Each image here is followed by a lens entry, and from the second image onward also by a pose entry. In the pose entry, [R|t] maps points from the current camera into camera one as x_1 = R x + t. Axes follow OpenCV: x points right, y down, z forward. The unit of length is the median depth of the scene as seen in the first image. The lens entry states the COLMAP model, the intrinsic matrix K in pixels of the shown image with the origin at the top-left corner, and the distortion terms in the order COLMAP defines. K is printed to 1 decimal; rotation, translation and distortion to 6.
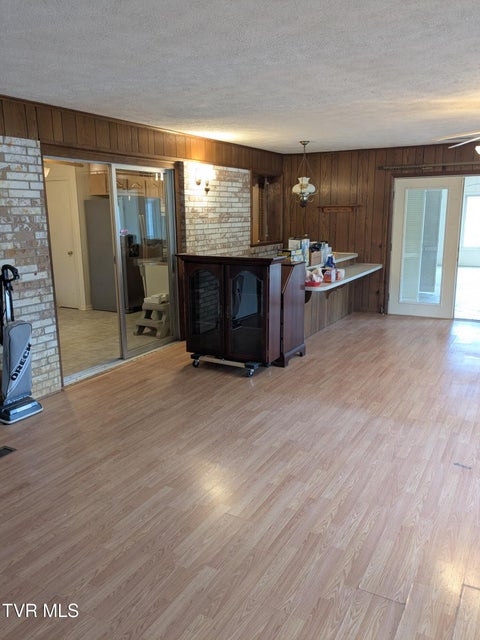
lens RADIAL K [[504.5, 0, 239.5], [0, 504.5, 319.7], [0, 0, 1]] dist [0.032156, -0.006835]
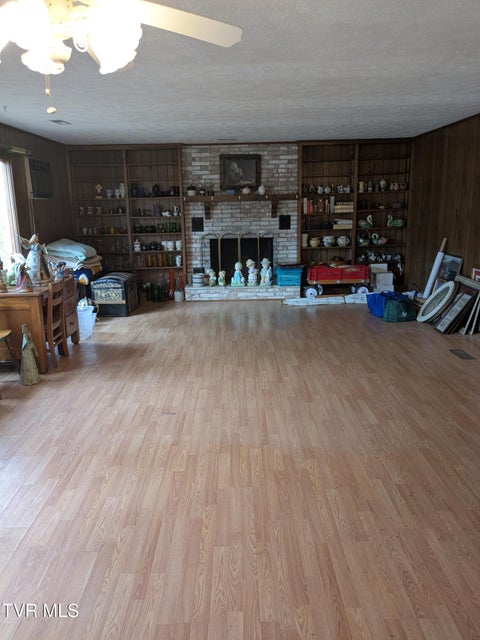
lens RADIAL K [[504.5, 0, 239.4], [0, 504.5, 319.7], [0, 0, 1]] dist [0.032156, -0.006835]
pose [[-0.864606, 0.146239, -0.480699, 0.703408], [-0.073406, 0.909678, 0.408776, -0.346500], [0.497060, 0.388716, -0.775778, 1.616105]]
